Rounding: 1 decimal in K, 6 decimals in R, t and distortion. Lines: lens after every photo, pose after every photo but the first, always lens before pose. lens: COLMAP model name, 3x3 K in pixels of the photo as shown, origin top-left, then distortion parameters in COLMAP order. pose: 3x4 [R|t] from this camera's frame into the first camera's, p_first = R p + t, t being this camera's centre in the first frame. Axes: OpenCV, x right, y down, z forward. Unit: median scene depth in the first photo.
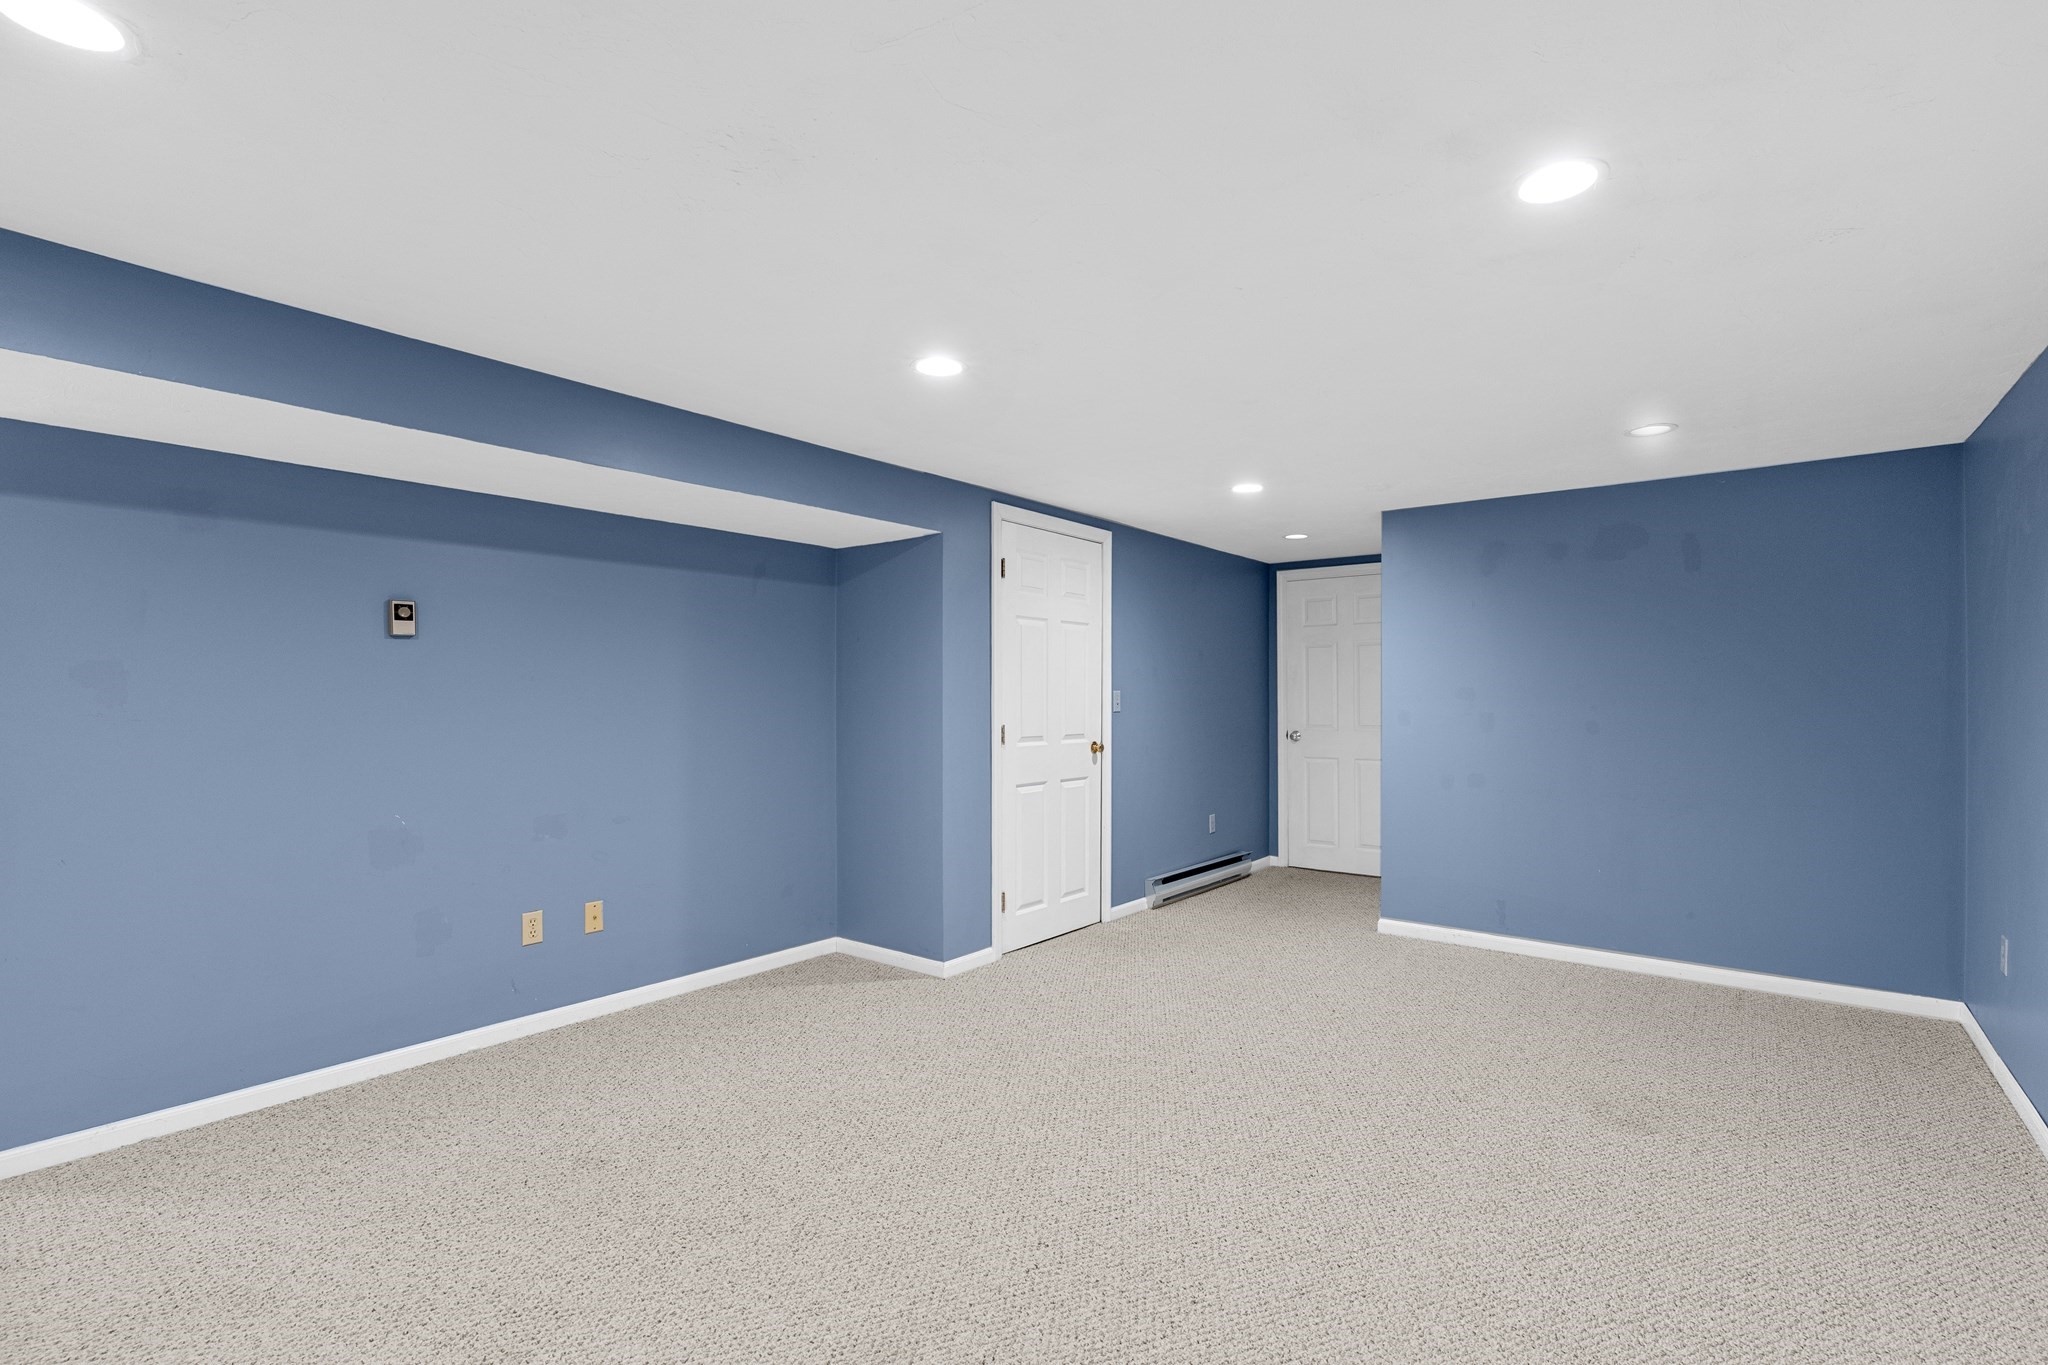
lens RADIAL K [[942.4, 0, 1026.9], [0, 942.4, 686.8], [0, 0, 1]] dist [-0.003426, 0.001630]
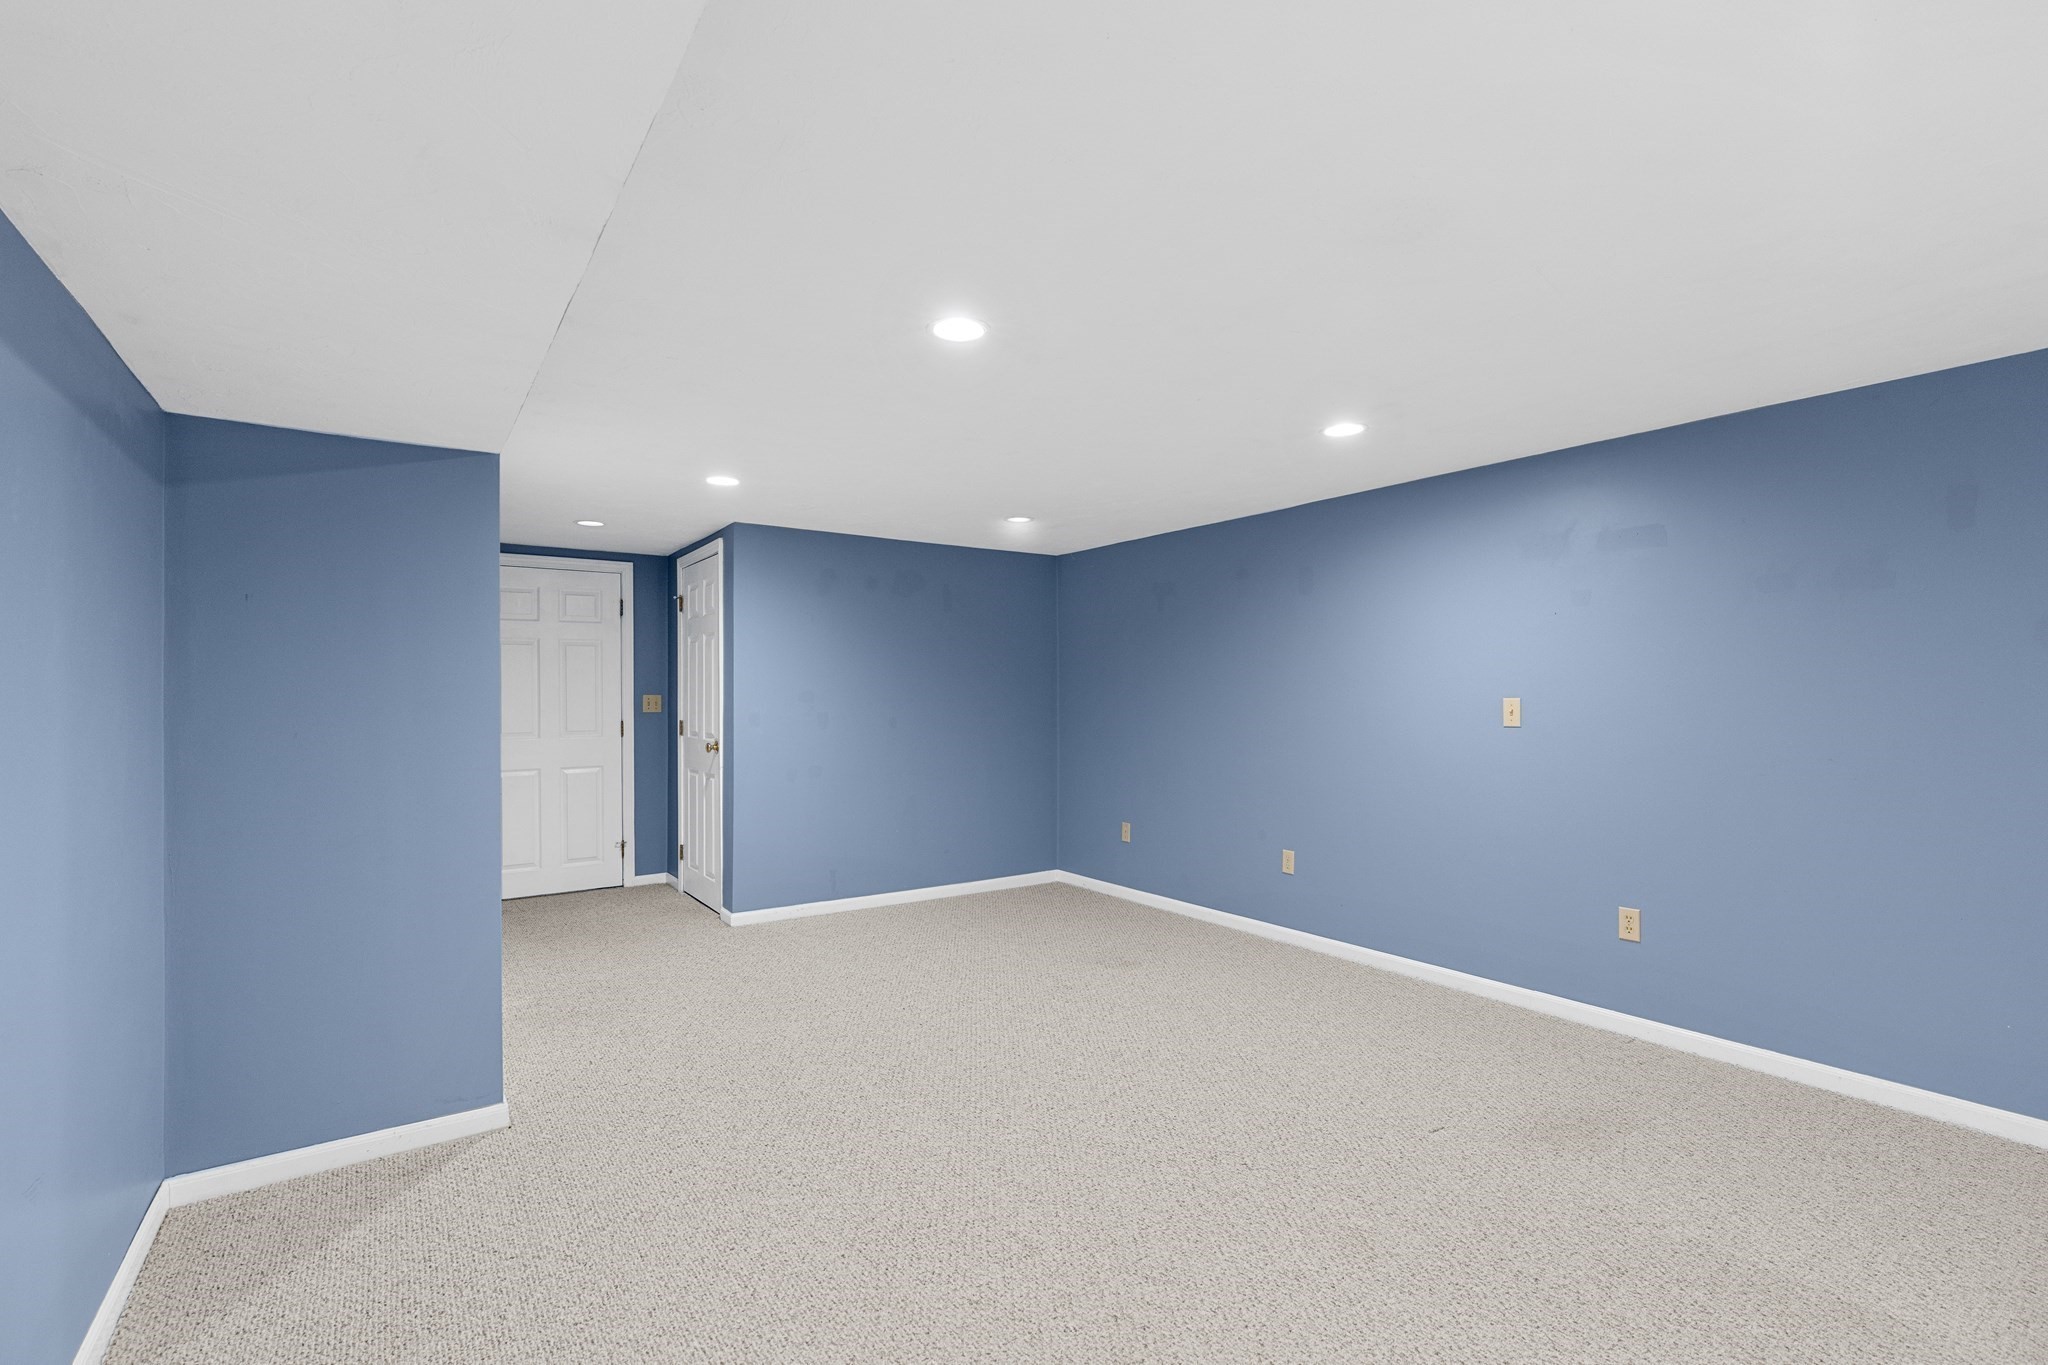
lens RADIAL K [[942.4, 0, 1034.1], [0, 942.4, 690.2], [0, 0, 1]] dist [-0.003426, 0.001630]
pose [[0.293086, -0.000986, 0.956085, -0.607239], [-0.003716, 0.999991, 0.002170, -0.004422], [-0.956079, -0.004189, 0.293080, 0.437966]]
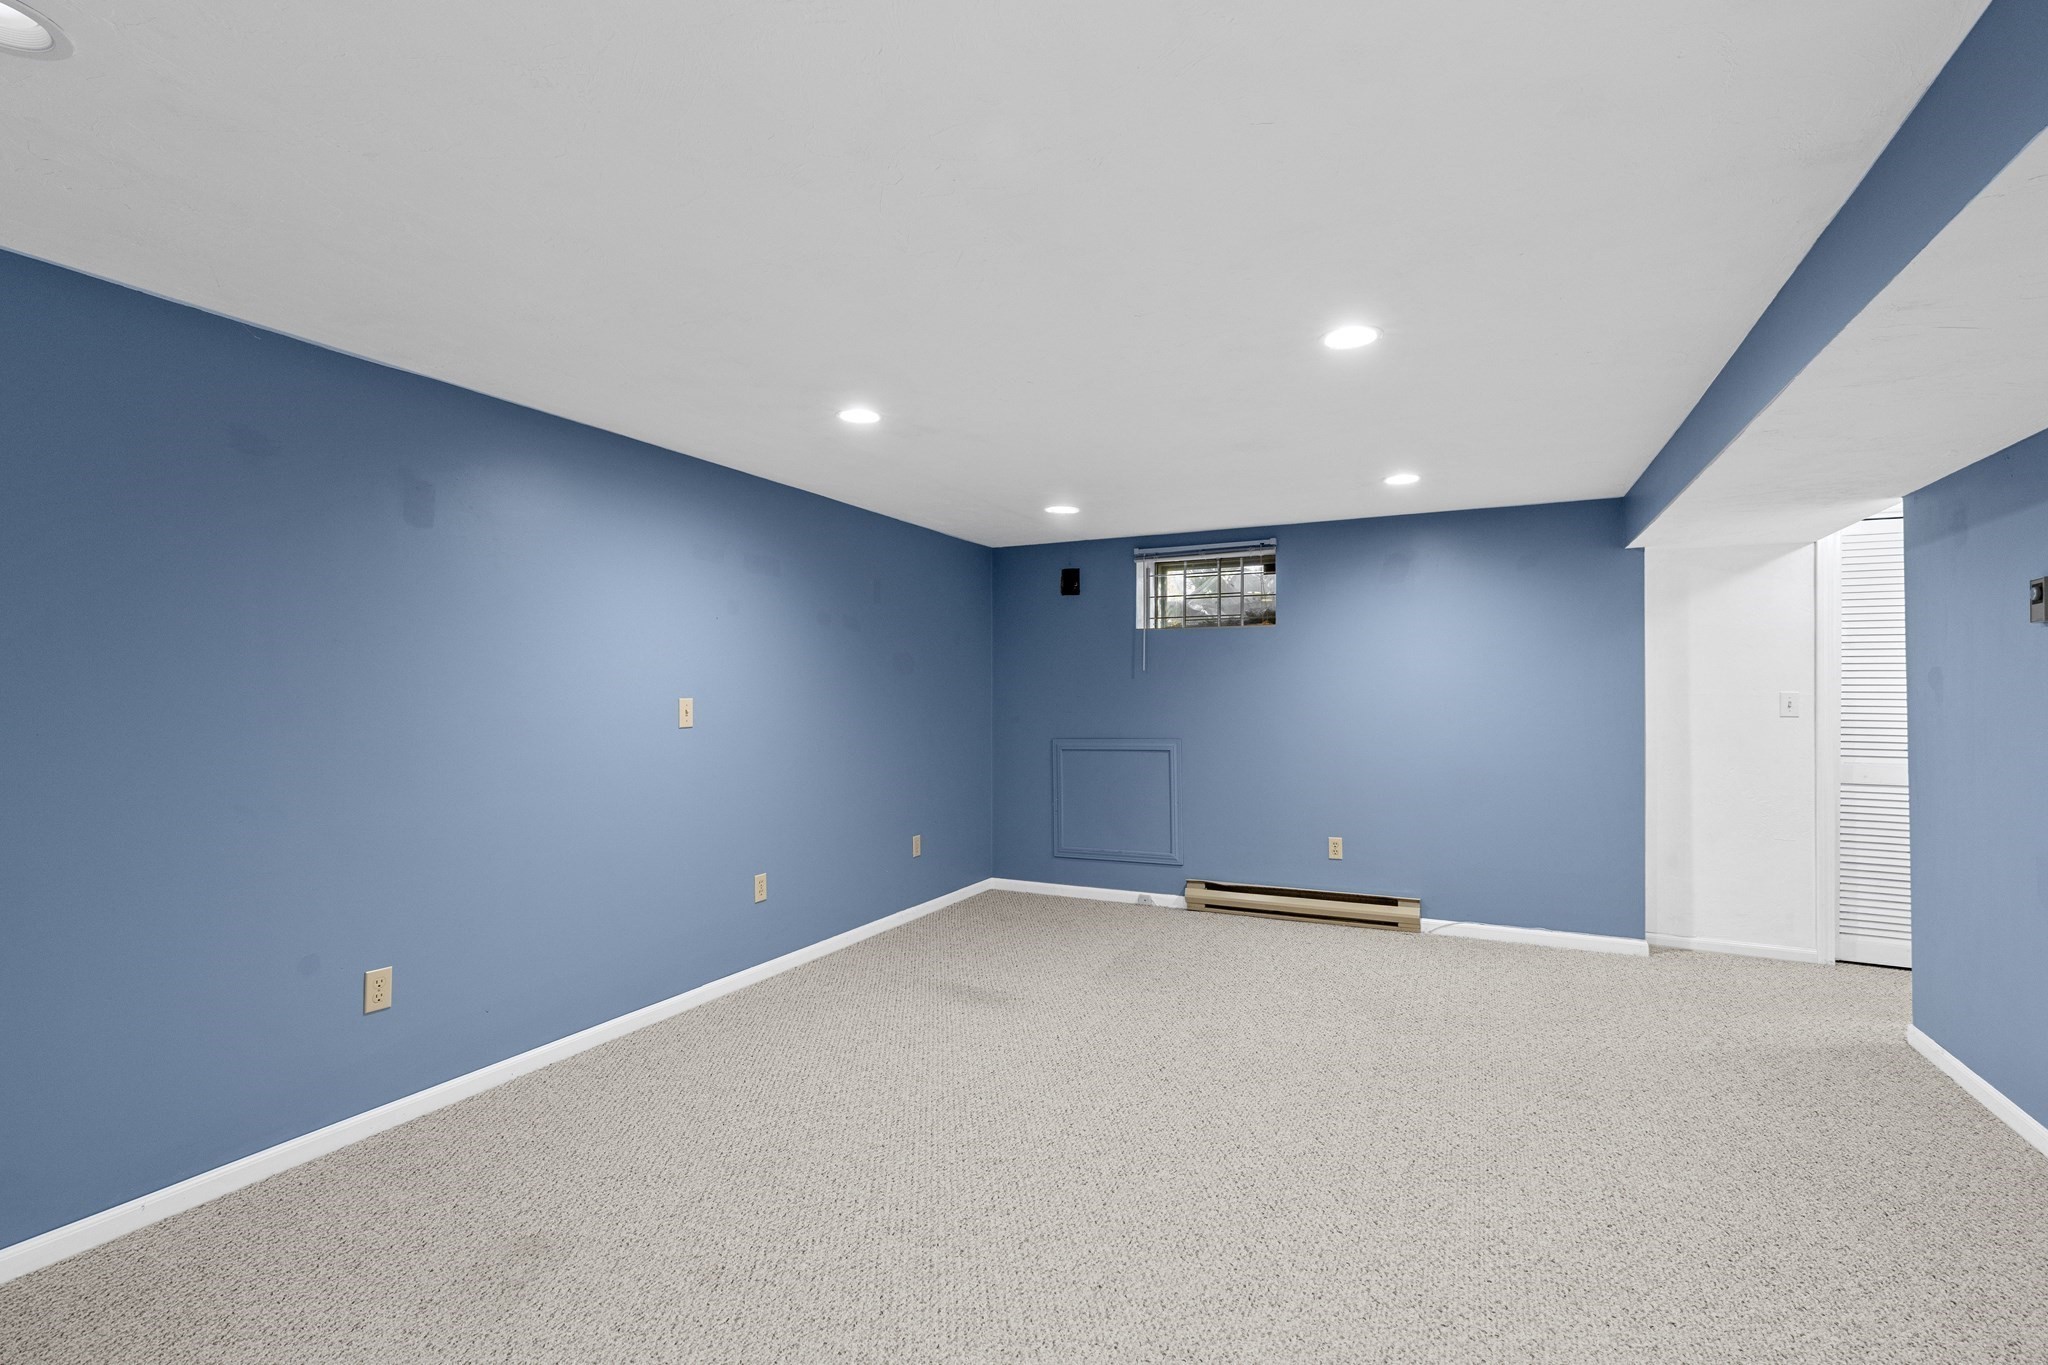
lens RADIAL K [[942.4, 0, 1020.7], [0, 942.4, 685.8], [0, 0, 1]] dist [-0.003426, 0.001630]
pose [[-0.977372, -0.010233, -0.211280, 0.268182], [-0.006880, 0.999839, -0.016597, 0.004325], [0.211416, -0.014768, -0.977285, 1.194575]]
